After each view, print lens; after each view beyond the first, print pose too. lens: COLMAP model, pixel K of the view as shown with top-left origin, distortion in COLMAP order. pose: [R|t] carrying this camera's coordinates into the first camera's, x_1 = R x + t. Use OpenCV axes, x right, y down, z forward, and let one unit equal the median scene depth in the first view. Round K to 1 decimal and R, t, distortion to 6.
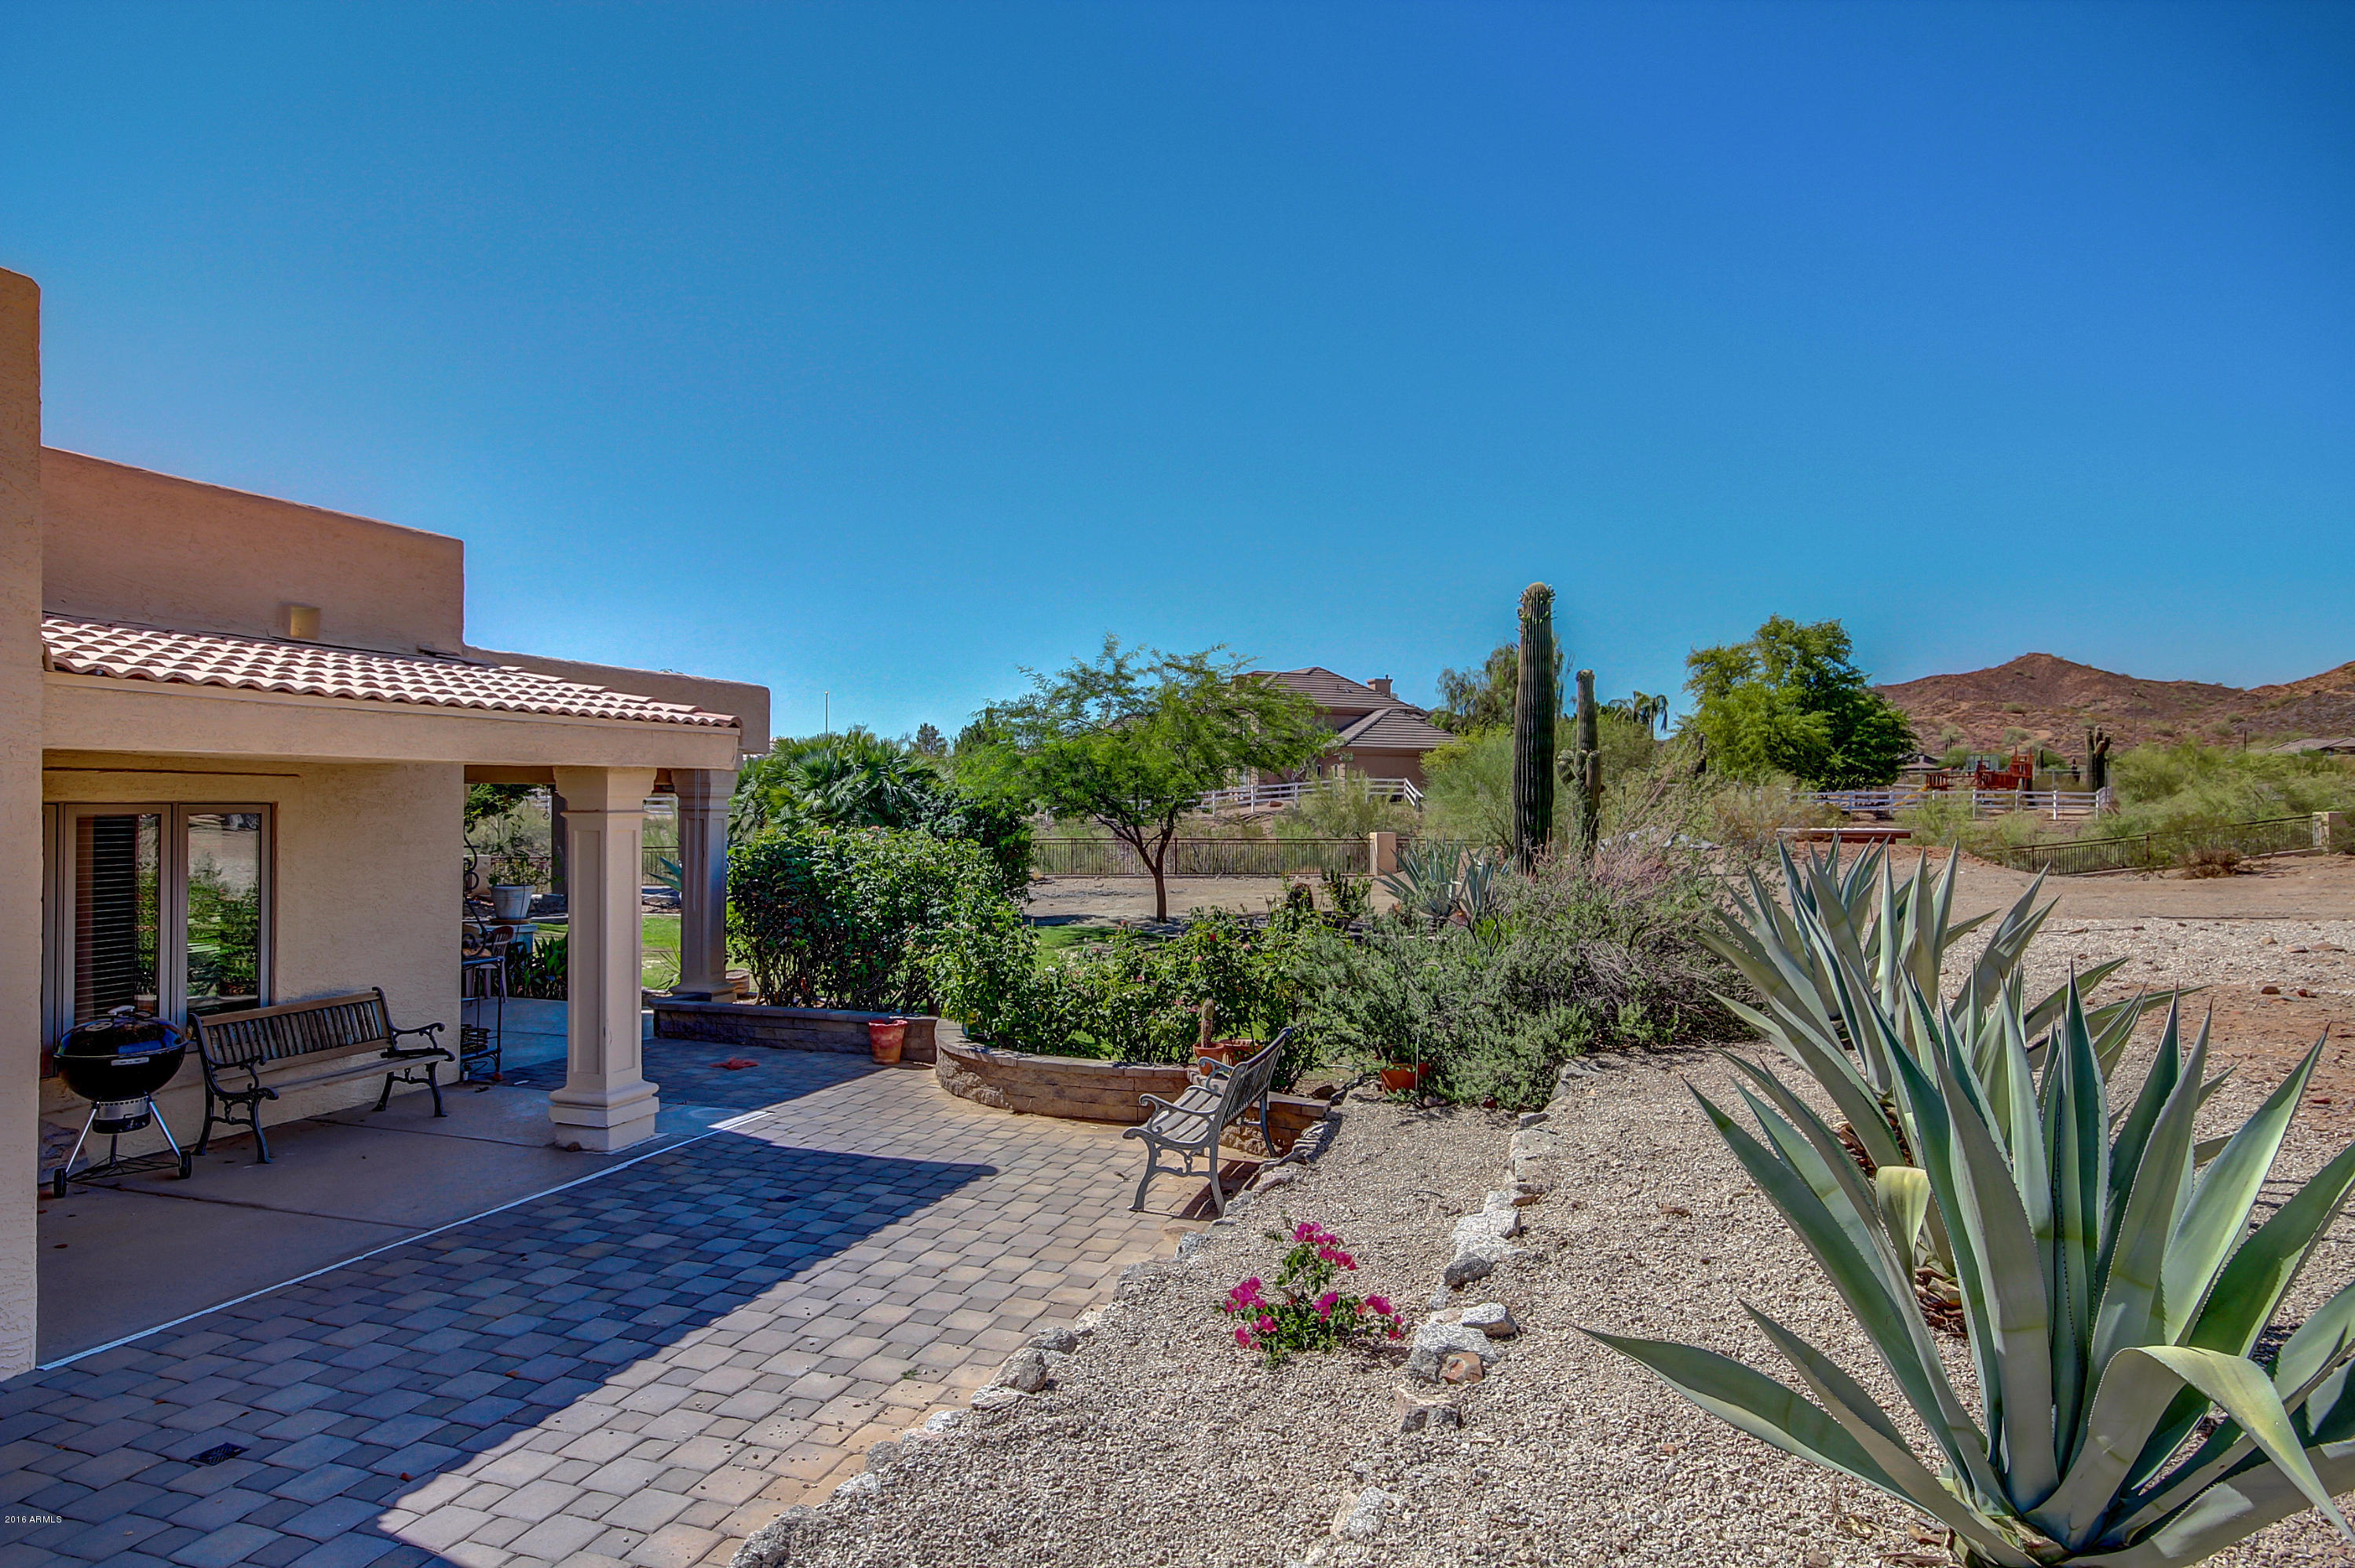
lens RADIAL K [[1342.9, 0, 1177.5], [0, 1342.9, 784.0], [0, 0, 1]] dist [0.004188, 0.000917]
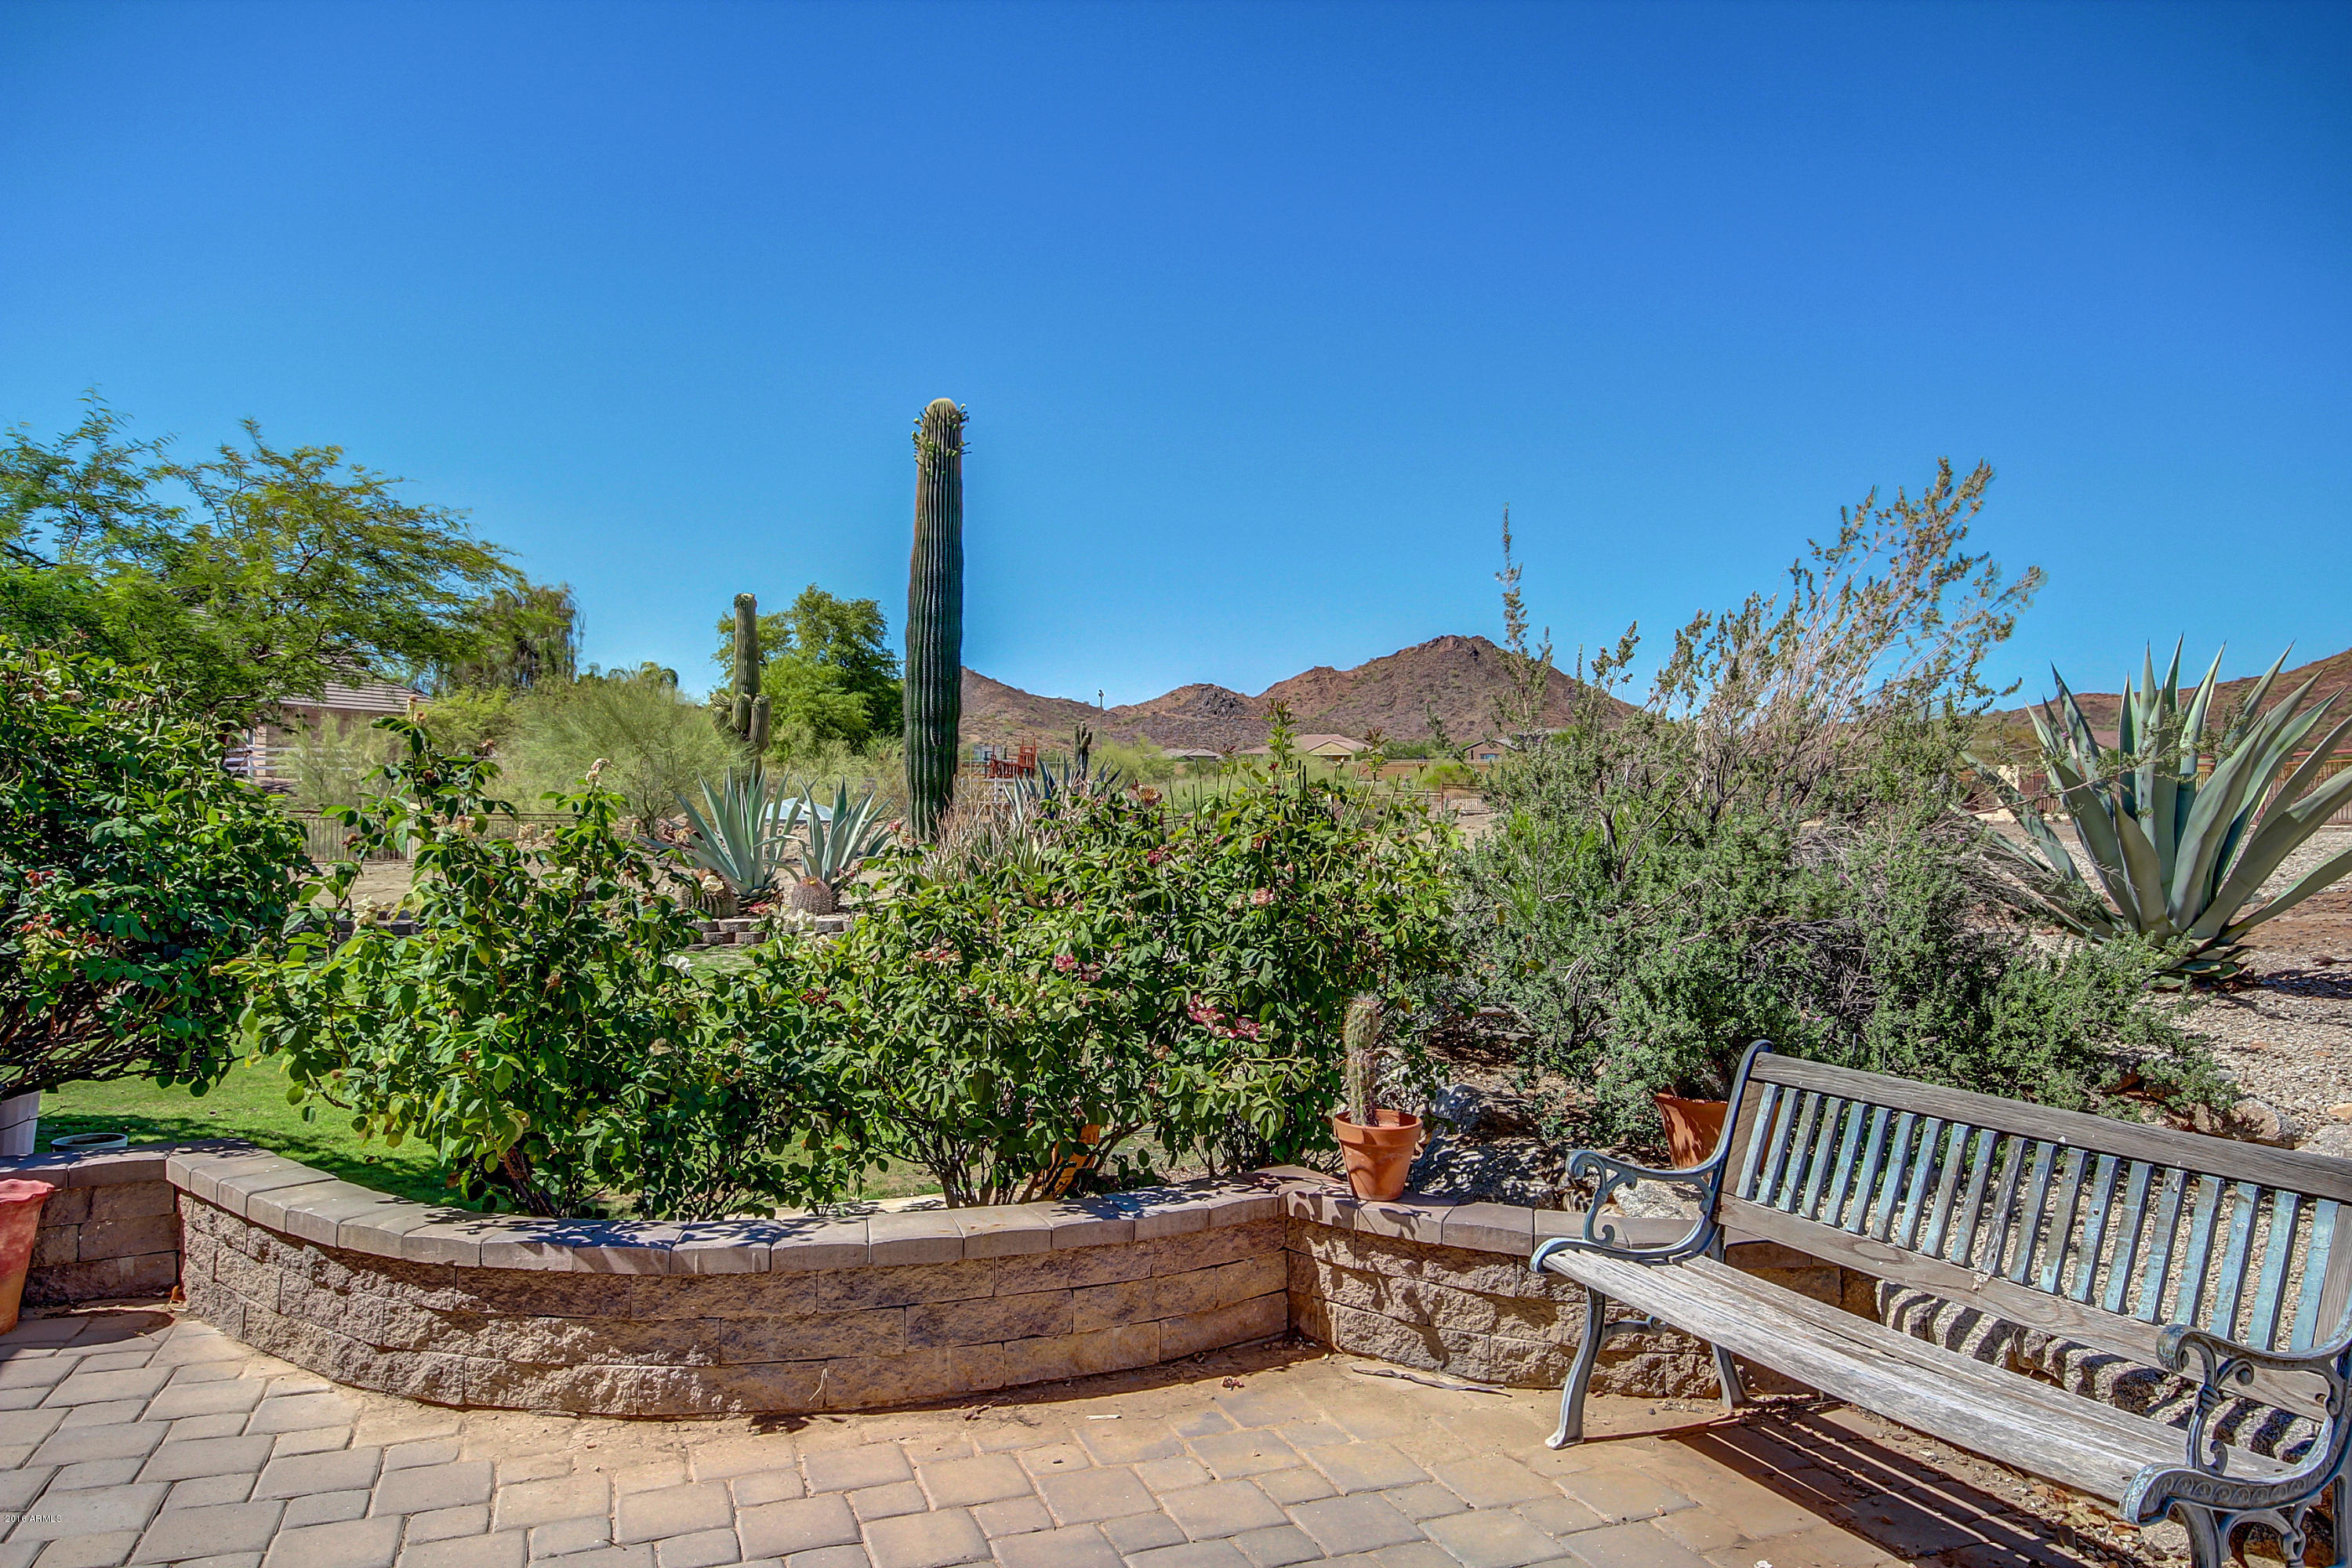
lens RADIAL K [[1446.4, 0, 1176.0], [0, 1446.4, 784.0], [0, 0, 1]] dist [0.004648, 0.001089]
pose [[0.749219, 0.018583, 0.662062, -0.106265], [-0.020568, 0.999777, -0.004786, 0.038538], [-0.662003, -0.010031, 0.749434, 0.270649]]
